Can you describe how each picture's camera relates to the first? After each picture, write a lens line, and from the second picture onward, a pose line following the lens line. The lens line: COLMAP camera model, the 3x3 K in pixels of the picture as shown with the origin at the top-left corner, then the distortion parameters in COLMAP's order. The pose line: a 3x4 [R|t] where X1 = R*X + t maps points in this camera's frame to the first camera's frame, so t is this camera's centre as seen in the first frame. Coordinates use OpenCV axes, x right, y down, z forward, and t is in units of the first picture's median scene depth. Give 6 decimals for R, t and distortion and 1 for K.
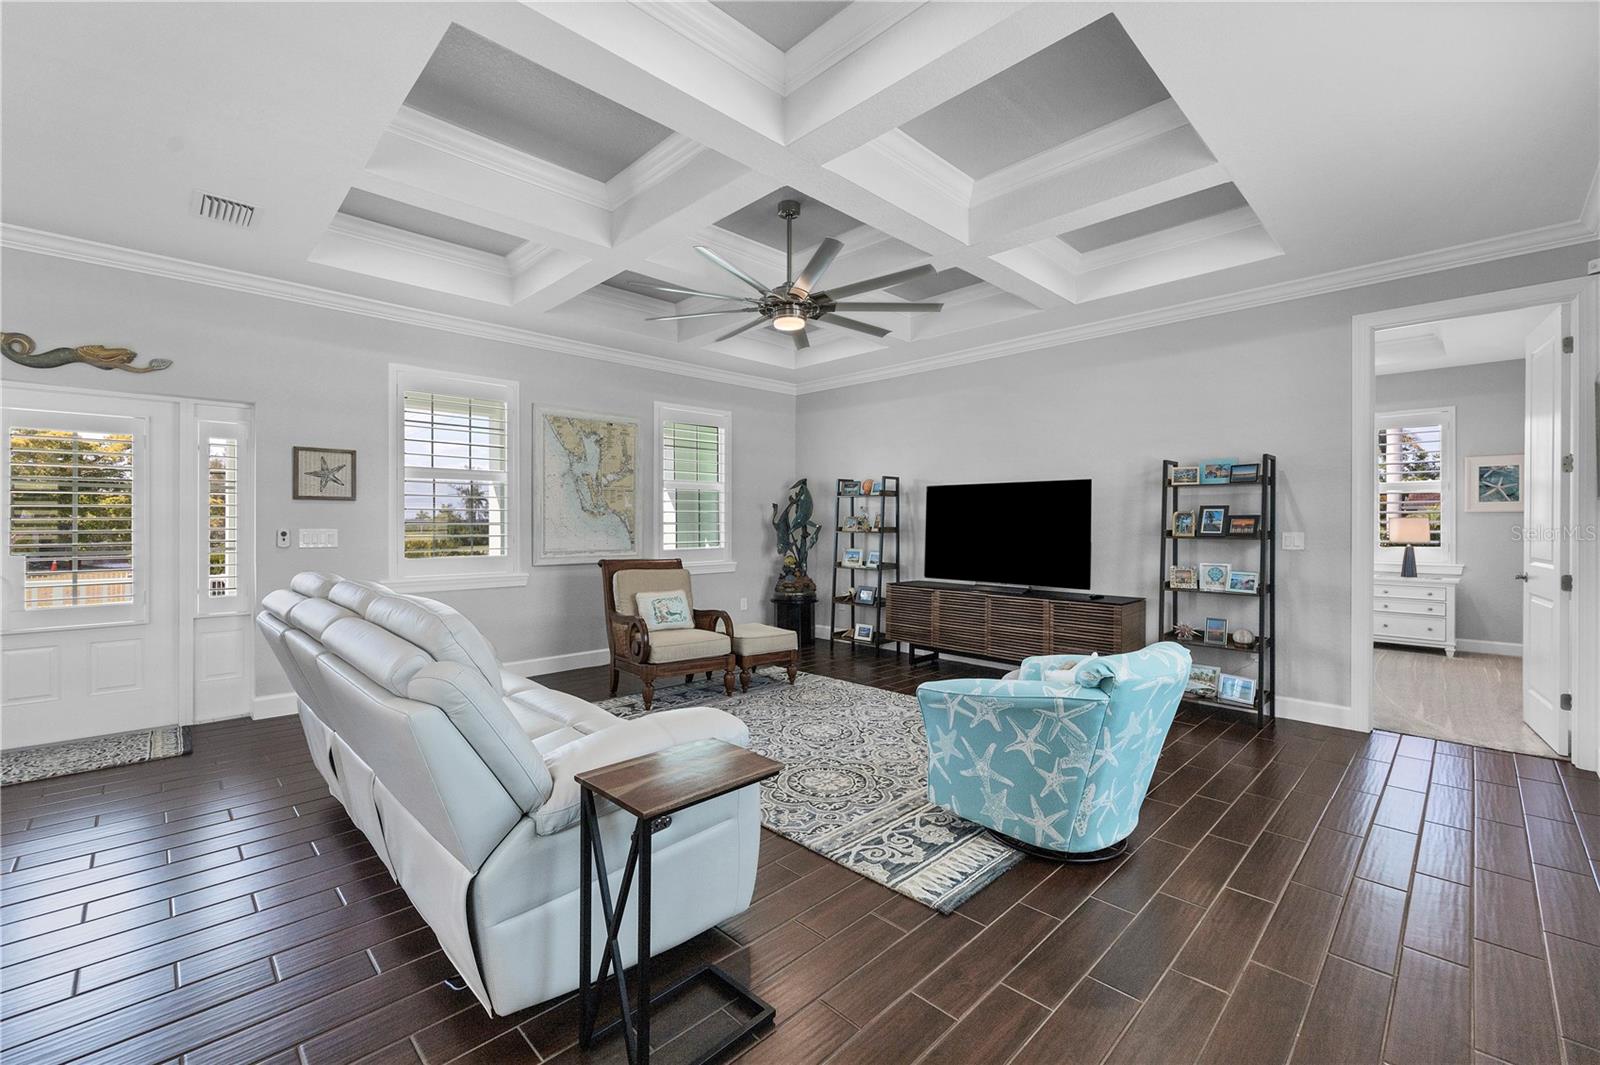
lens RADIAL K [[656.0, 0, 793.6], [0, 656.0, 532.3], [0, 0, 1]] dist [-0.010962, 0.000749]
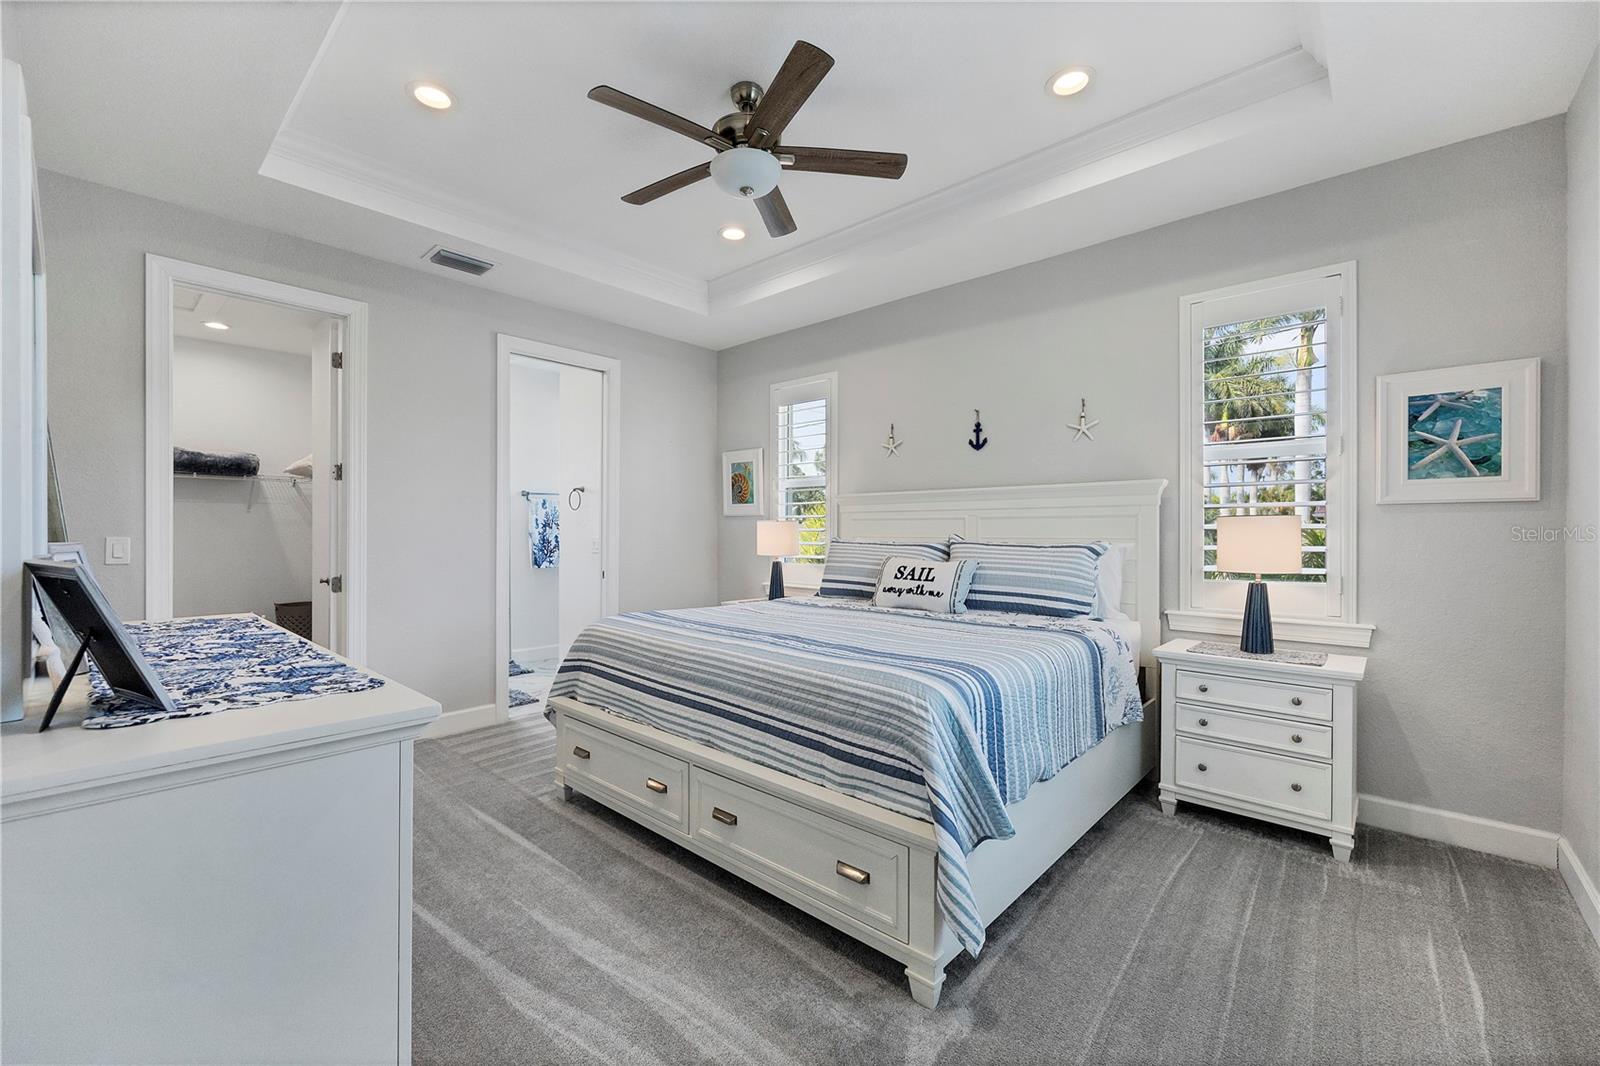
lens RADIAL K [[656.0, 0, 791.5], [0, 656.0, 530.1], [0, 0, 1]] dist [-0.010962, 0.000749]
pose [[0.998622, 0.000038, 0.052477, 0.880762], [0.000292, 0.999980, -0.006280, -0.015240], [-0.052476, 0.006286, 0.998602, 0.832373]]
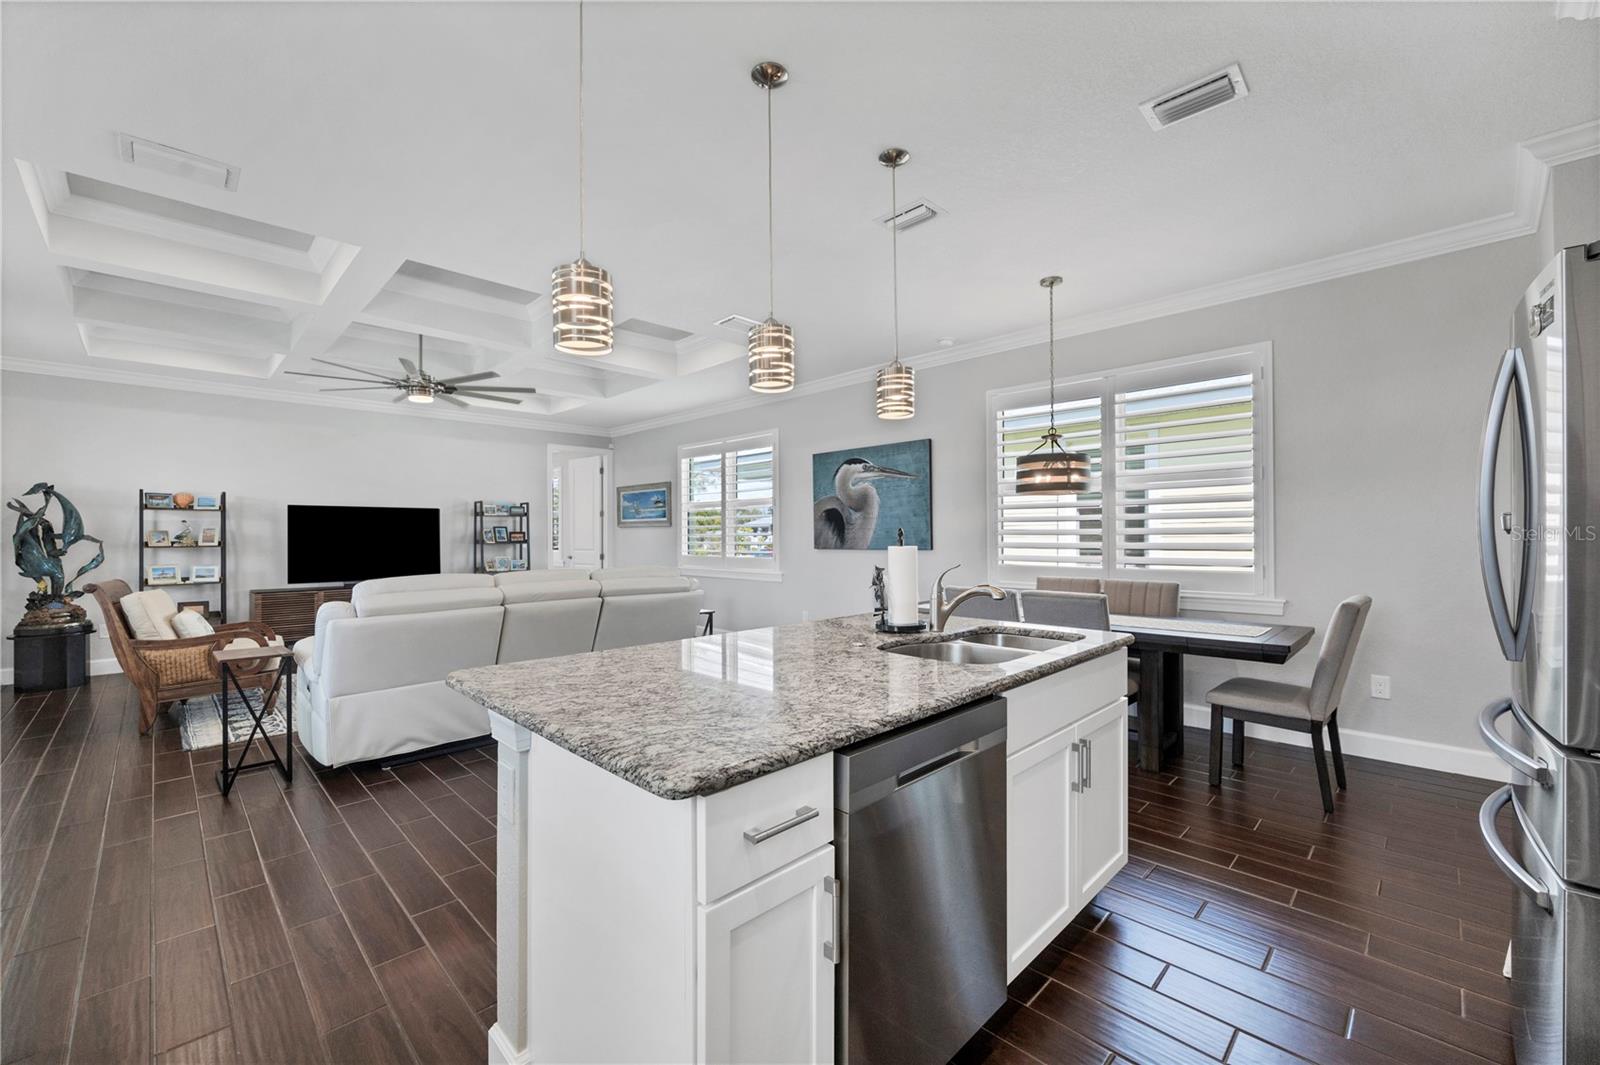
lens RADIAL K [[656.0, 0, 789.6], [0, 656.0, 536.4], [0, 0, 1]] dist [-0.010962, 0.000749]
pose [[0.002704, -0.004940, 0.999984, -1.175446], [0.016493, 0.999852, 0.004895, -0.007517], [-0.999860, 0.016480, 0.002785, 0.149686]]
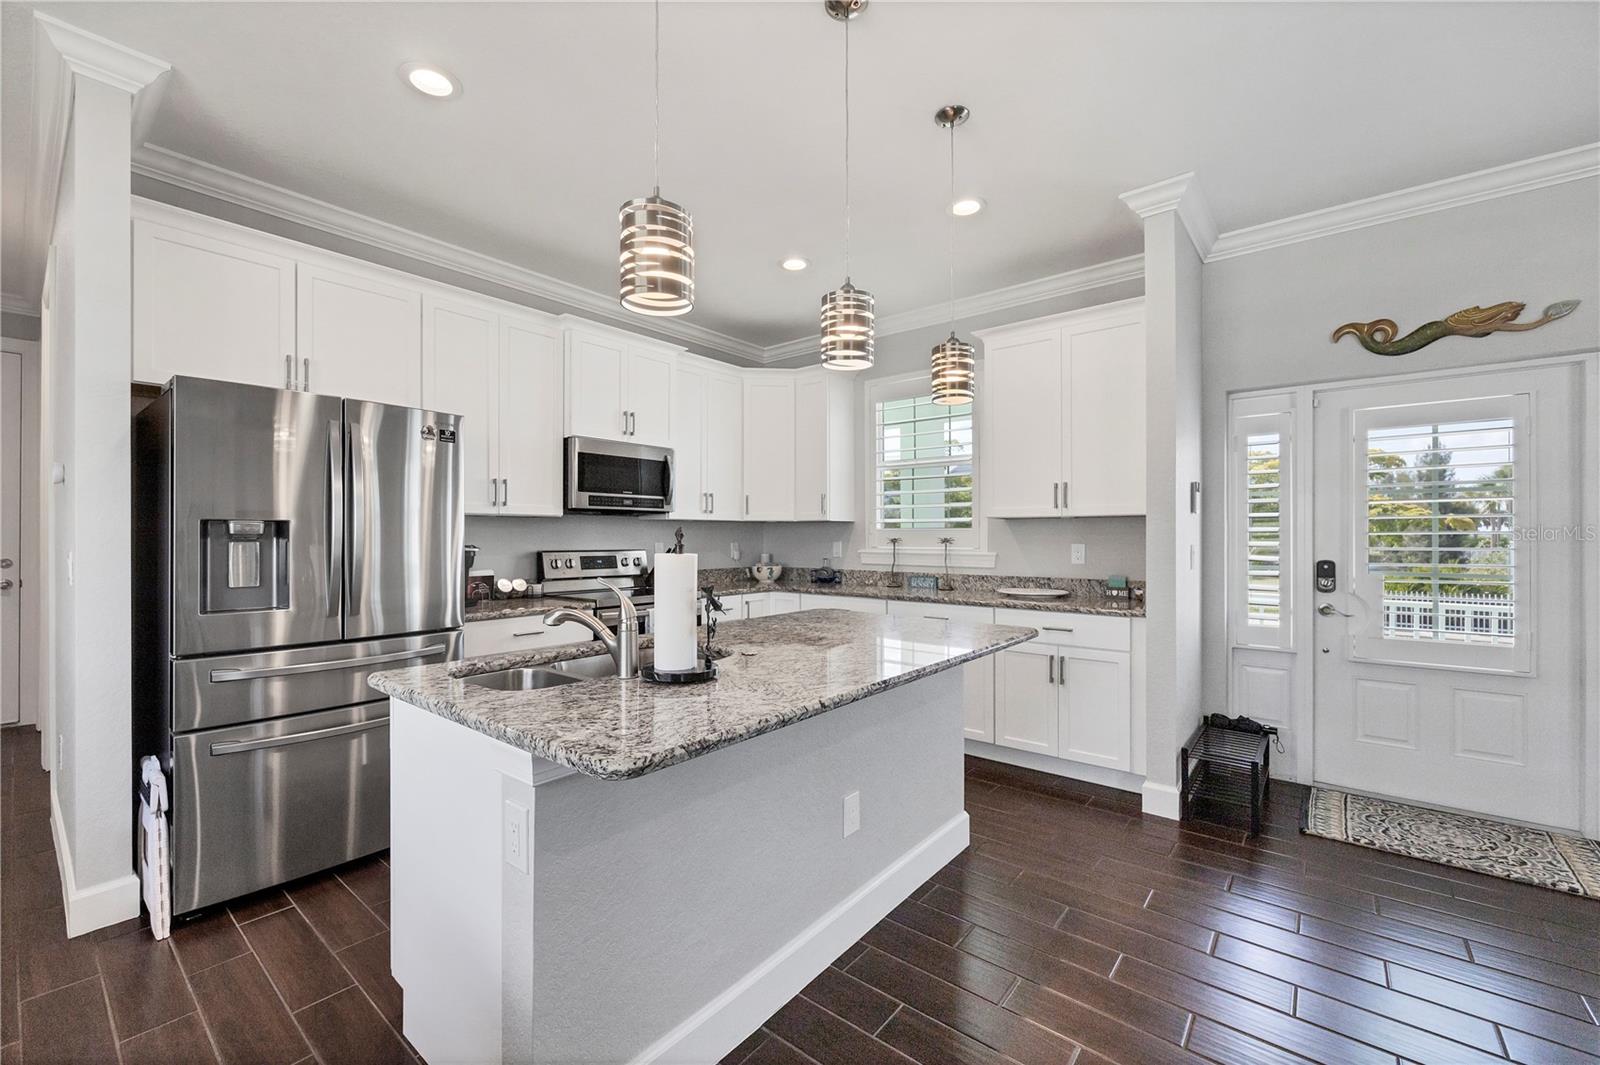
lens RADIAL K [[656.0, 0, 787.7], [0, 656.0, 522.7], [0, 0, 1]] dist [-0.010962, 0.000749]
pose [[0.112248, -0.020041, -0.993478, -0.299979], [-0.010966, 0.999711, -0.021406, -0.004832], [0.993620, 0.013297, 0.111996, 0.078247]]
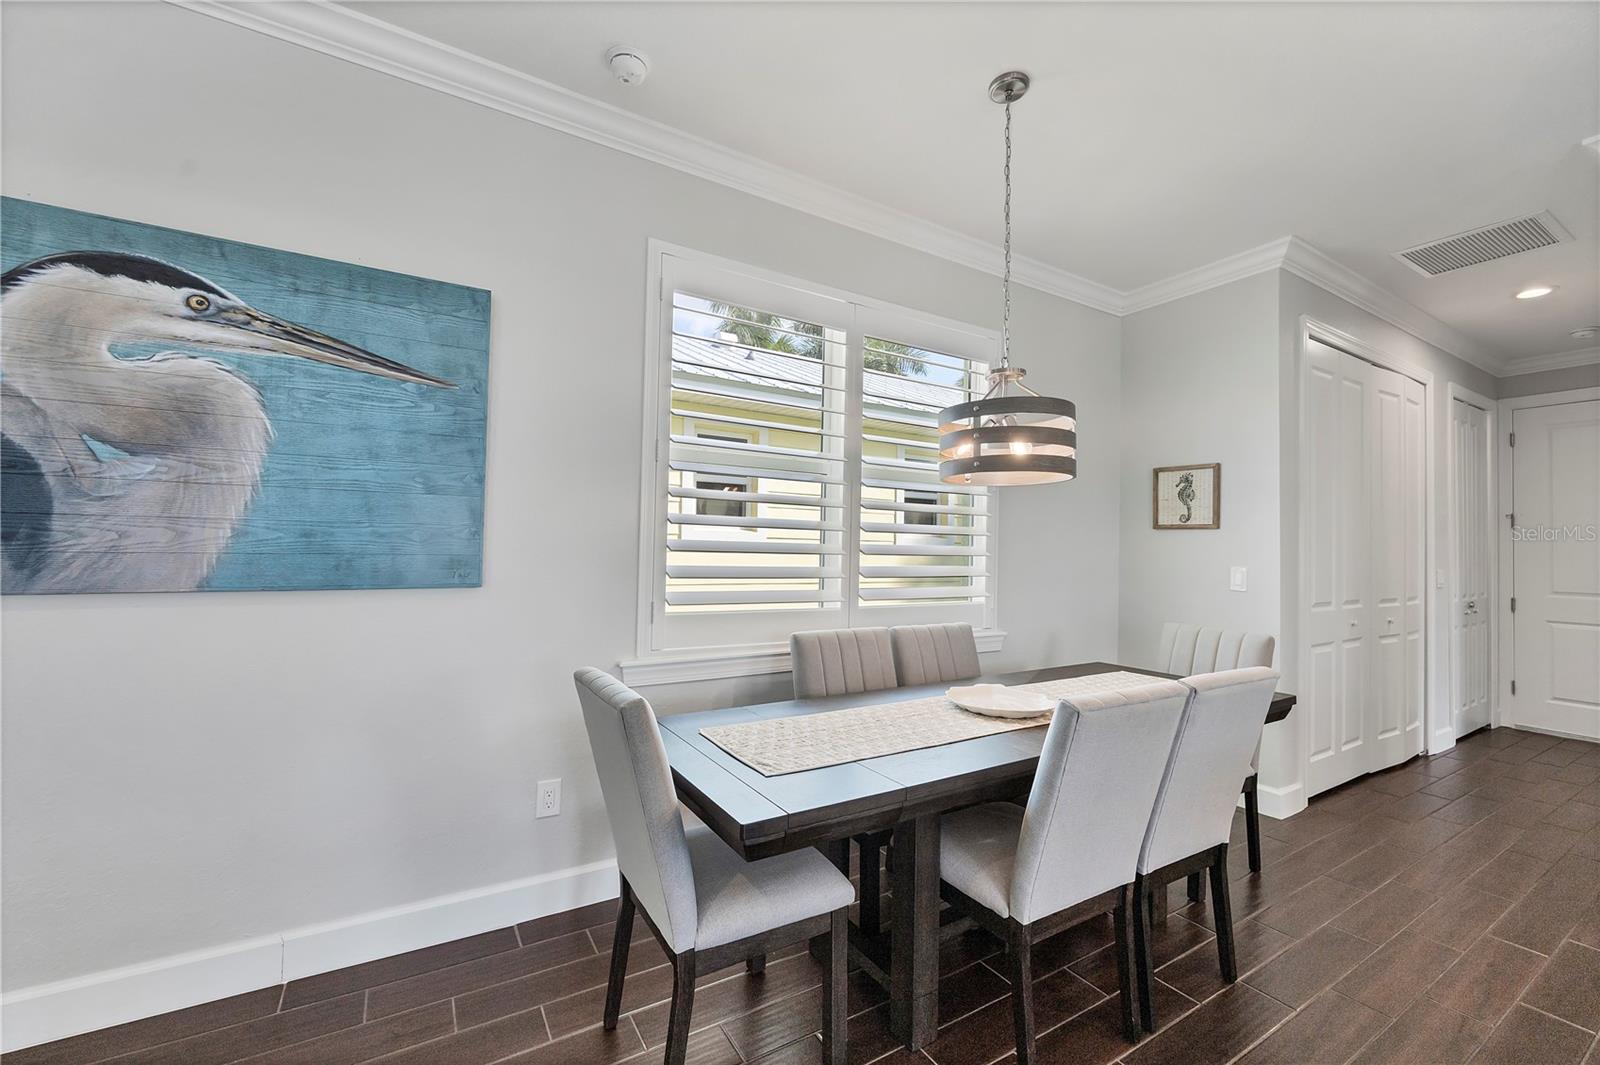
lens RADIAL K [[656.0, 0, 799.2], [0, 656.0, 530.9], [0, 0, 1]] dist [-0.010962, 0.000749]
pose [[-0.973740, -0.015339, 0.227146, -0.283114], [-0.019462, 0.999684, -0.015925, -0.008015], [-0.226830, -0.019927, -0.973731, 0.282293]]
